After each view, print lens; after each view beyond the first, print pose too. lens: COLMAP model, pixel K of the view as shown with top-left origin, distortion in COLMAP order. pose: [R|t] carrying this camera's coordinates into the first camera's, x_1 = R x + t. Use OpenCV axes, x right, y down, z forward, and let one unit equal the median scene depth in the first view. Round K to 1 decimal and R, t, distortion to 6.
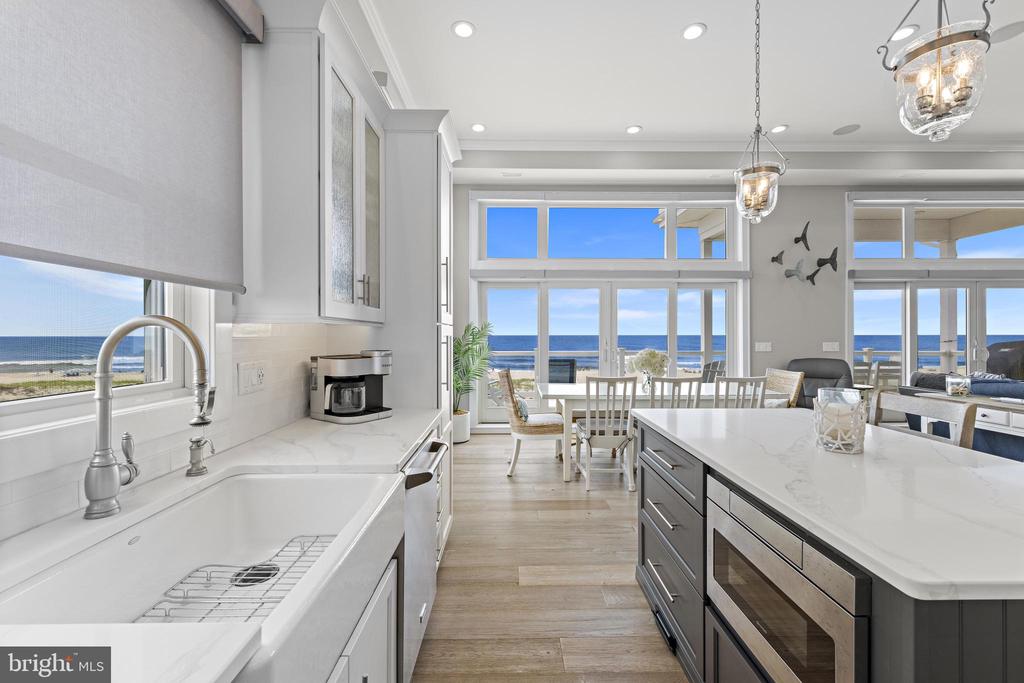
lens RADIAL K [[424.6, 0, 512.6], [0, 424.6, 336.6], [0, 0, 1]] dist [0.001043, -0.000095]
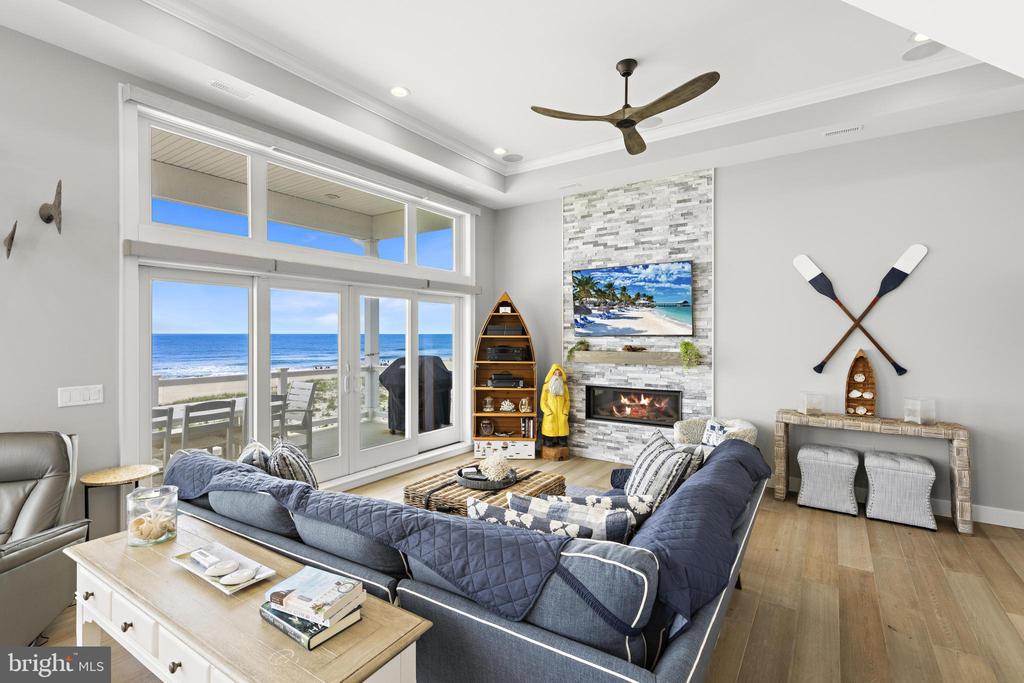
lens RADIAL K [[464.9, 0, 515.3], [0, 464.9, 336.6], [0, 0, 1]] dist [0.005168, 0.000212]
pose [[0.567614, -0.002439, 0.823291, 0.595584], [-0.000017, 0.999996, 0.002975, -0.043355], [-0.823295, -0.001703, 0.567611, 0.304447]]
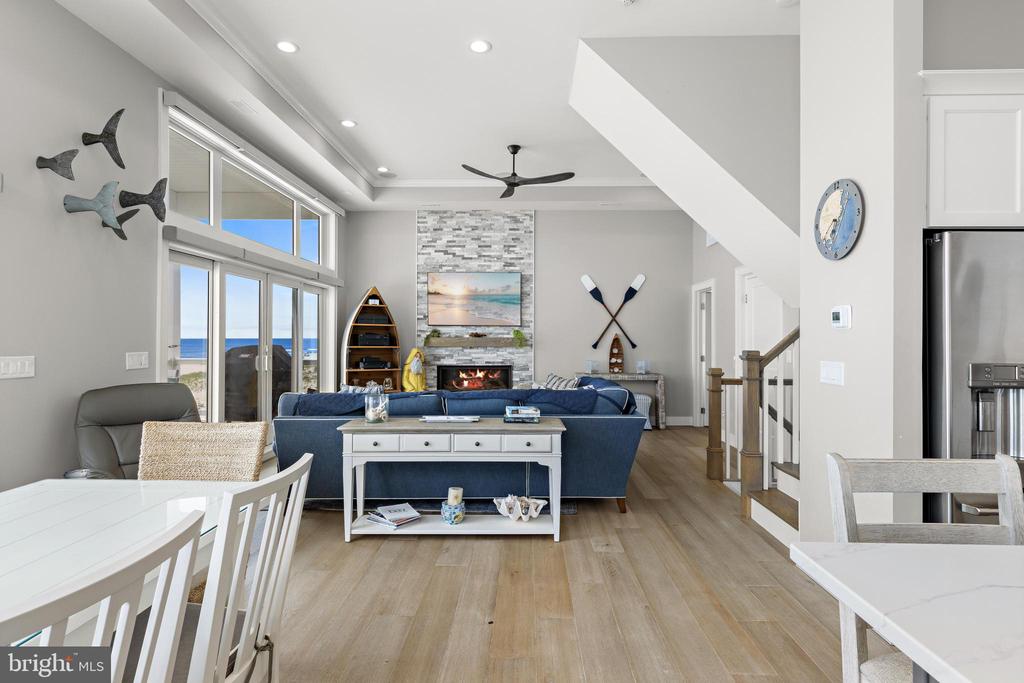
lens RADIAL K [[529.4, 0, 515.1], [0, 529.4, 336.1], [0, 0, 1]] dist [0.003369, 0.000782]
pose [[0.028514, 0.008052, 0.999561, 0.090514], [-0.002626, 0.999965, -0.007980, -0.002674], [-0.999590, -0.002398, 0.028534, 0.502643]]
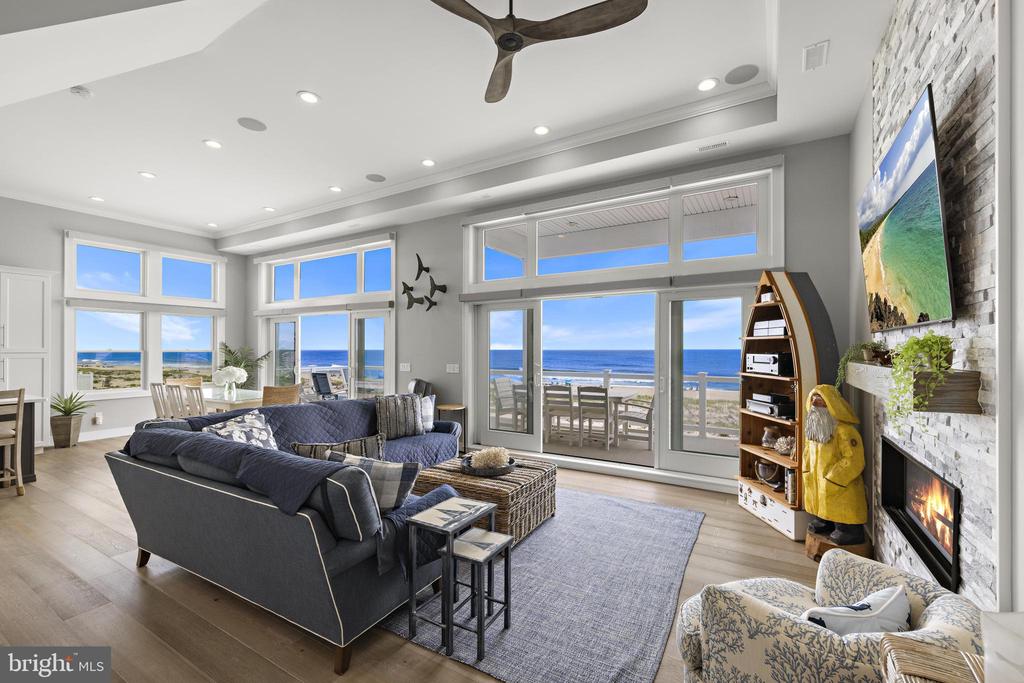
lens RADIAL K [[430.1, 0, 514.8], [0, 430.1, 348.9], [0, 0, 1]] dist [0.001884, -0.000176]
pose [[0.855920, 0.000525, -0.517108, 1.426130], [-0.002050, 0.999995, -0.002378, -0.022069], [0.517104, 0.003095, 0.855917, 0.173456]]
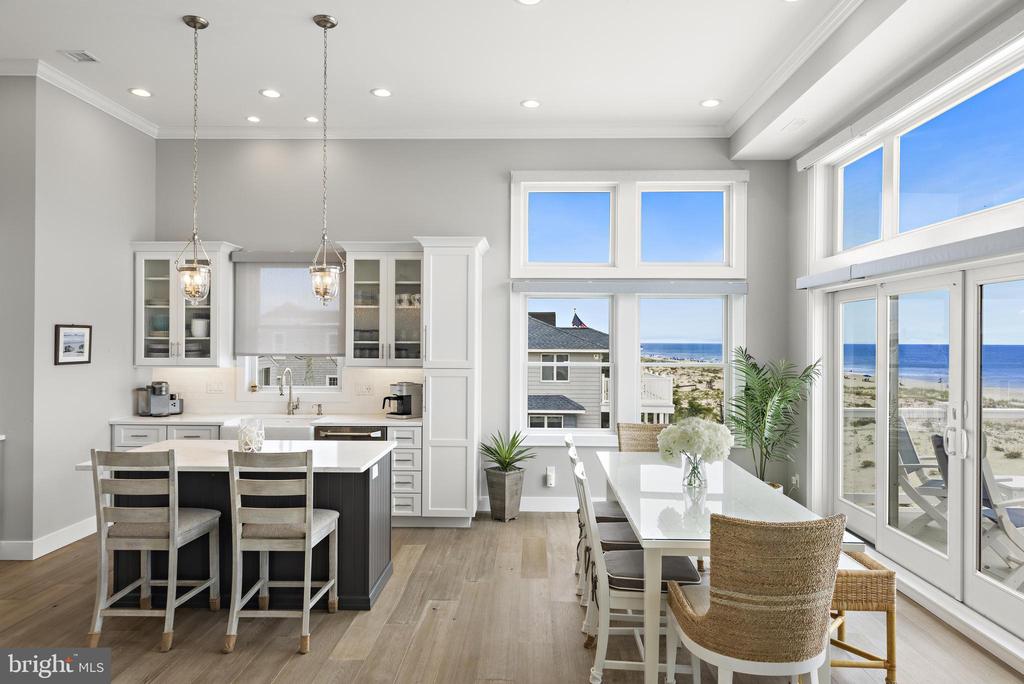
lens RADIAL K [[659.9, 0, 512.0], [0, 659.9, 342.0], [0, 0, 1]] dist [0.014527, -0.000019]
pose [[-0.037713, 0.002452, -0.999286, 0.920105], [-0.006718, 0.999974, 0.002707, -0.056380], [0.999266, 0.006815, -0.037696, 0.576948]]
